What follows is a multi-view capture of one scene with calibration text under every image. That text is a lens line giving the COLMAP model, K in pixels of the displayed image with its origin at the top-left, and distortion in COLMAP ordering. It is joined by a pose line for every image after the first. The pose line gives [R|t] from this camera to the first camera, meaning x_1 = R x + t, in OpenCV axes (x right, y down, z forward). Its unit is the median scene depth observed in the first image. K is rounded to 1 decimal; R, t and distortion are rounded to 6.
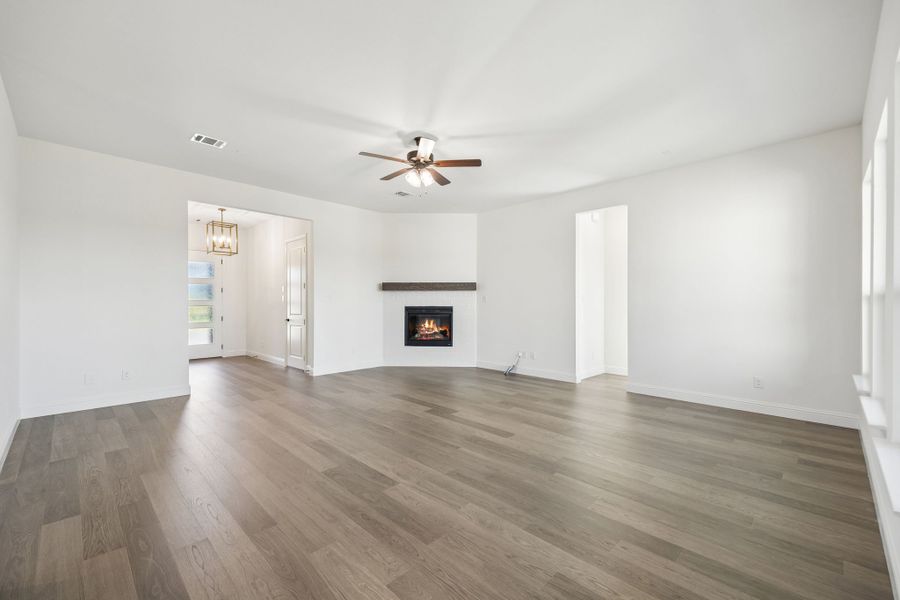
lens RADIAL K [[373.5, 0, 452.1], [0, 373.5, 301.0], [0, 0, 1]] dist [0.026137, 0.000067]
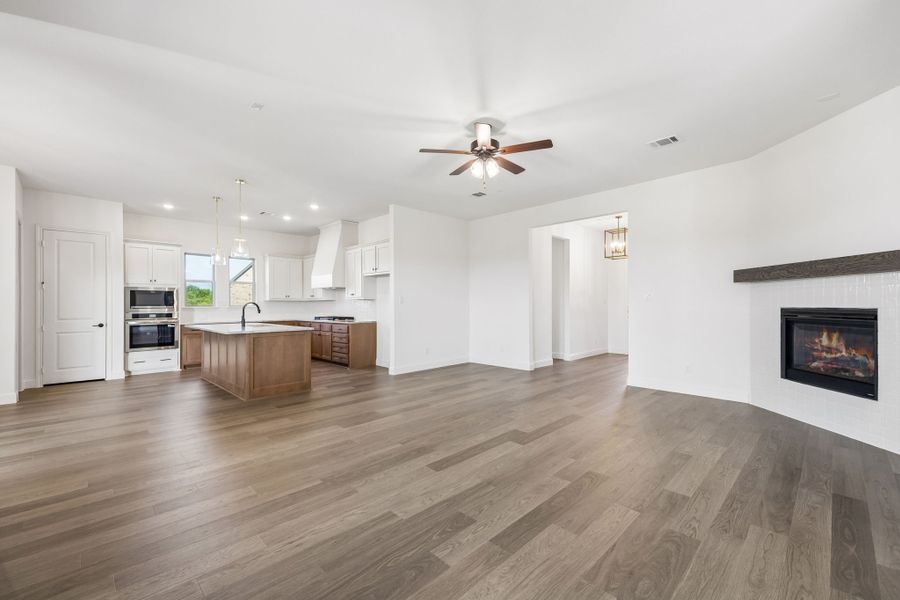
lens RADIAL K [[381.2, 0, 448.3], [0, 381.2, 303.6], [0, 0, 1]] dist [0.000820, 0.000125]
pose [[-0.012104, -0.005776, -0.999910, 0.764234], [0.003673, 0.999976, -0.005820, 0.014887], [0.999920, -0.003743, -0.012082, 0.832744]]
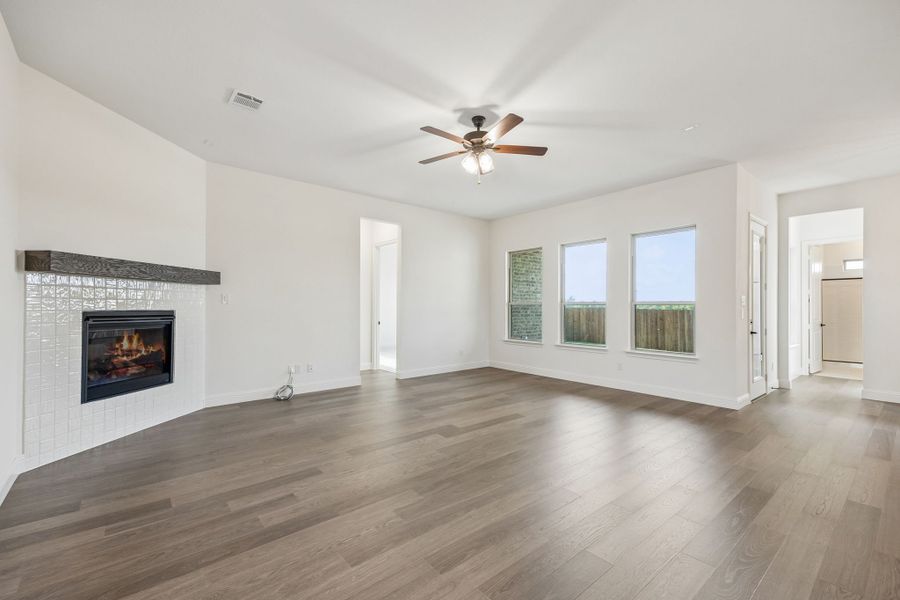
lens RADIAL K [[381.2, 0, 448.3], [0, 381.2, 303.6], [0, 0, 1]] dist [0.000820, 0.000125]
pose [[0.096949, 0.003309, 0.995284, -0.872678], [-0.007550, 0.999968, -0.002589, 0.004748], [-0.995261, -0.007264, 0.096971, 0.890387]]
